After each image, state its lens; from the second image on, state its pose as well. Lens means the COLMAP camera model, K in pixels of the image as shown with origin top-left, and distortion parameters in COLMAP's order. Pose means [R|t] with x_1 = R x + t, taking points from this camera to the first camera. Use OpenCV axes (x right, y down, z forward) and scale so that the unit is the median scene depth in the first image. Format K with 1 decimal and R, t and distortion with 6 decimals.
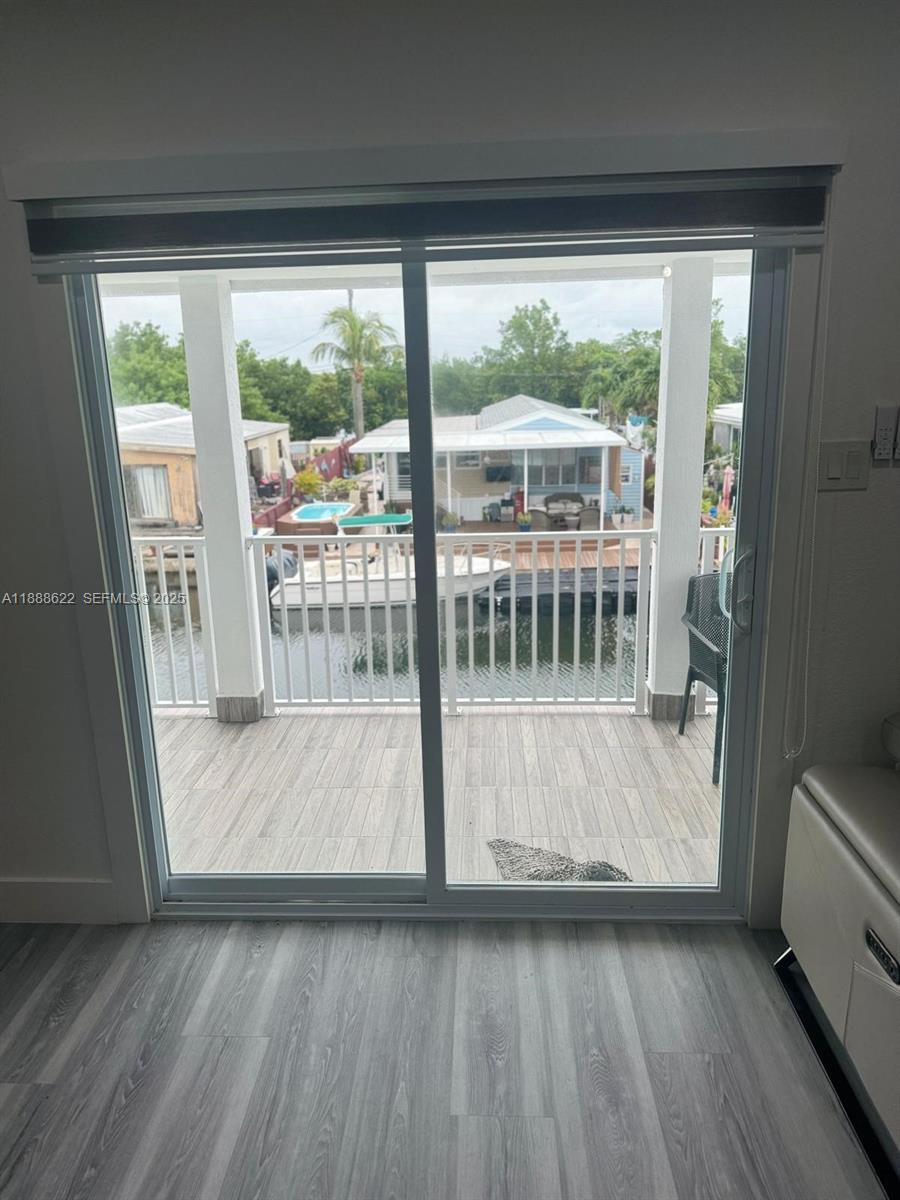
lens RADIAL K [[845.0, 0, 450.0], [0, 845.0, 600.0], [0, 0, 1]] dist [0.037802, -0.075210]
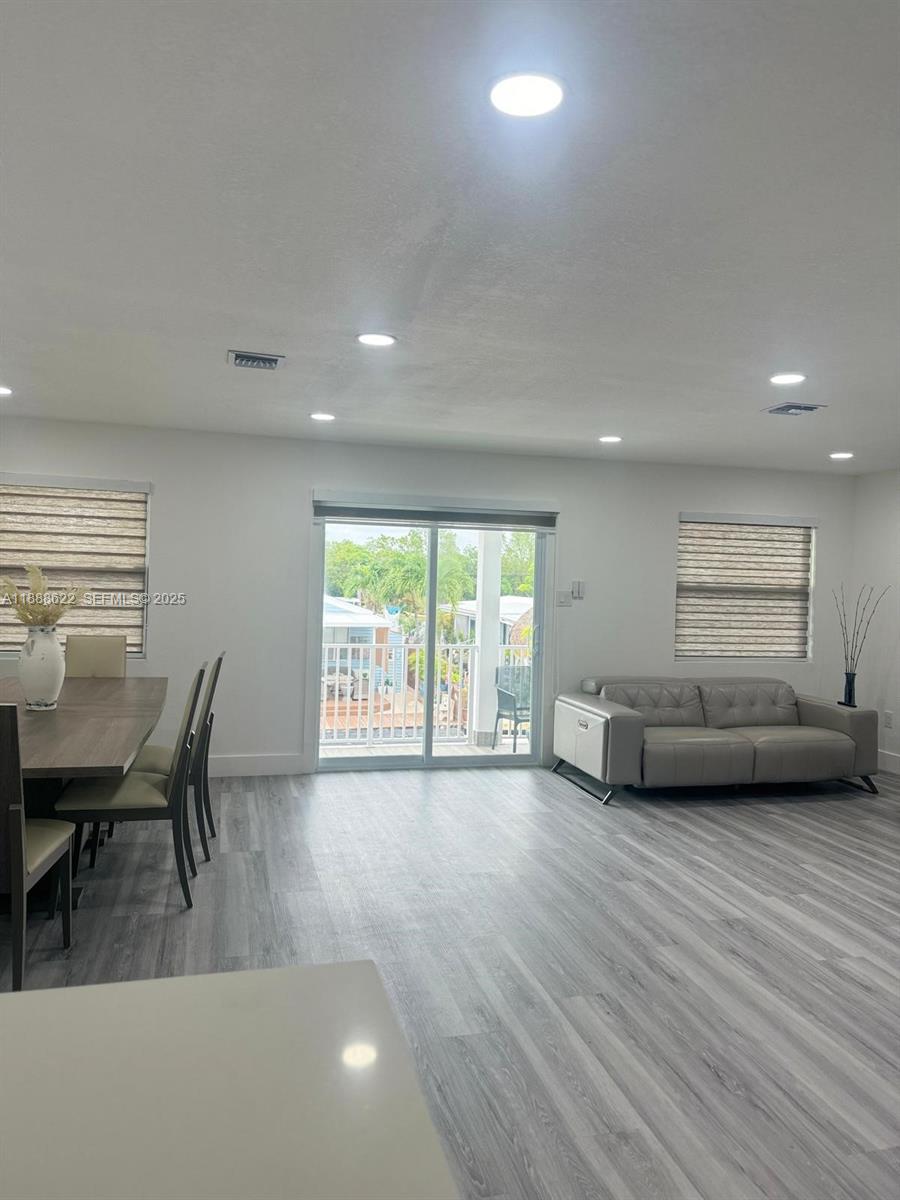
lens RADIAL K [[1019.2, 0, 450.0], [0, 1019.2, 600.0], [0, 0, 1]] dist [-0.000642, -0.009514]
pose [[0.945363, 0.044294, 0.322996, -1.679799], [0.031443, 0.973722, -0.225559, 0.995210], [-0.324499, 0.223391, 0.919128, -3.387652]]
